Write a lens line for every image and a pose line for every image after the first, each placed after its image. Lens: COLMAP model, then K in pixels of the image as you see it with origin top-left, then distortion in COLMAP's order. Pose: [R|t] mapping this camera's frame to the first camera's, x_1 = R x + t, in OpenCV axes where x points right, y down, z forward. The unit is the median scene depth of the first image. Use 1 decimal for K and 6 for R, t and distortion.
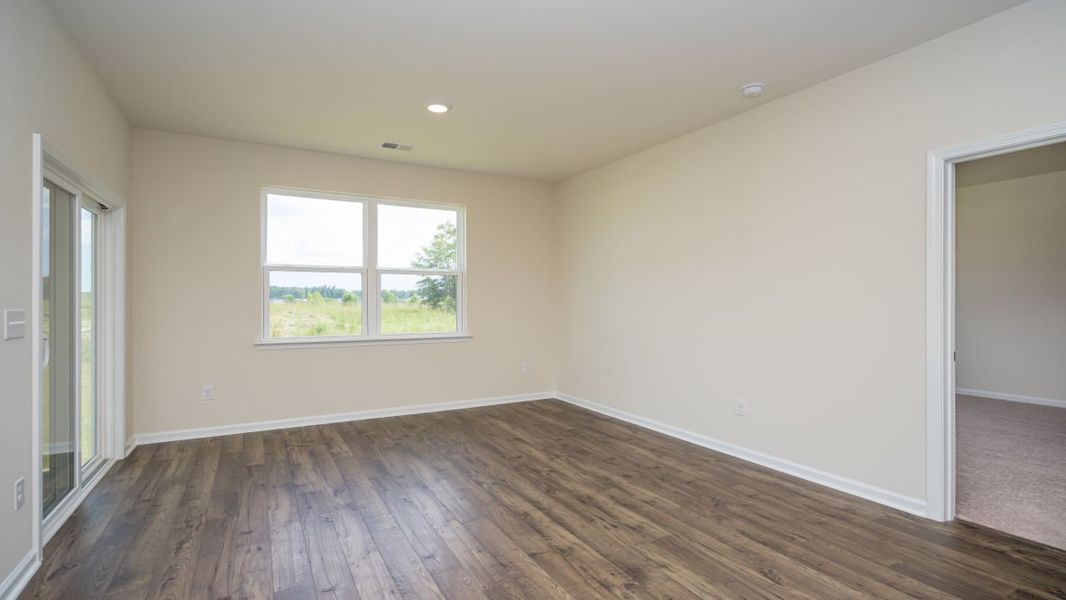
lens RADIAL K [[478.5, 0, 532.6], [0, 478.5, 299.5], [0, 0, 1]] dist [0.000751, 0.000718]
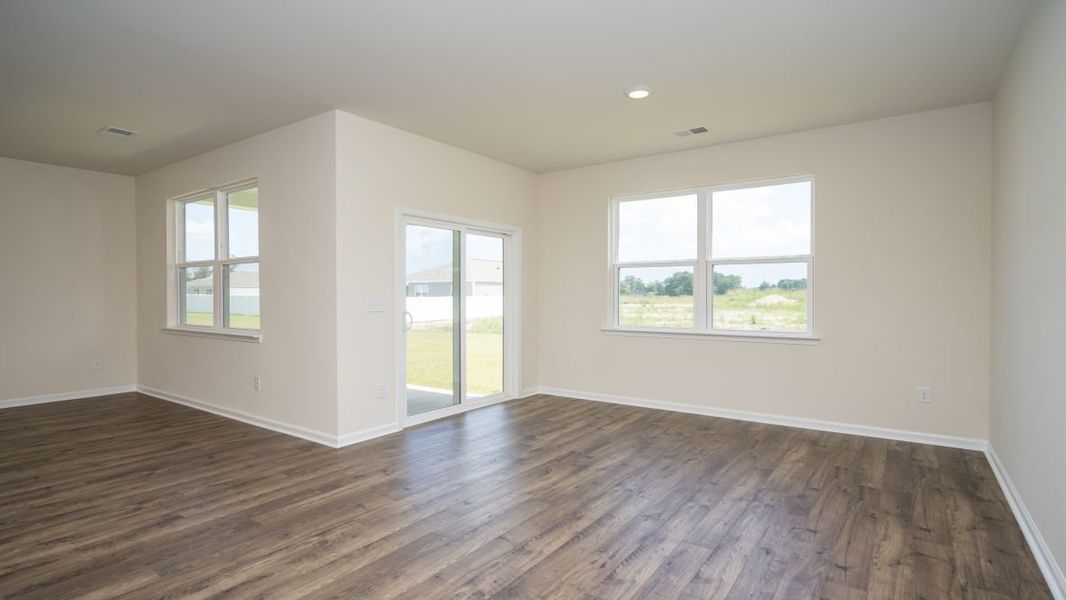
lens RADIAL K [[497.3, 0, 533.0], [0, 497.3, 300.0], [0, 0, 1]] dist [0.001901, 0.000574]
pose [[0.460397, 0.006519, -0.887689, 0.617559], [0.005643, 0.999931, 0.010270, 0.005085], [0.887695, -0.009738, 0.460328, 0.357505]]
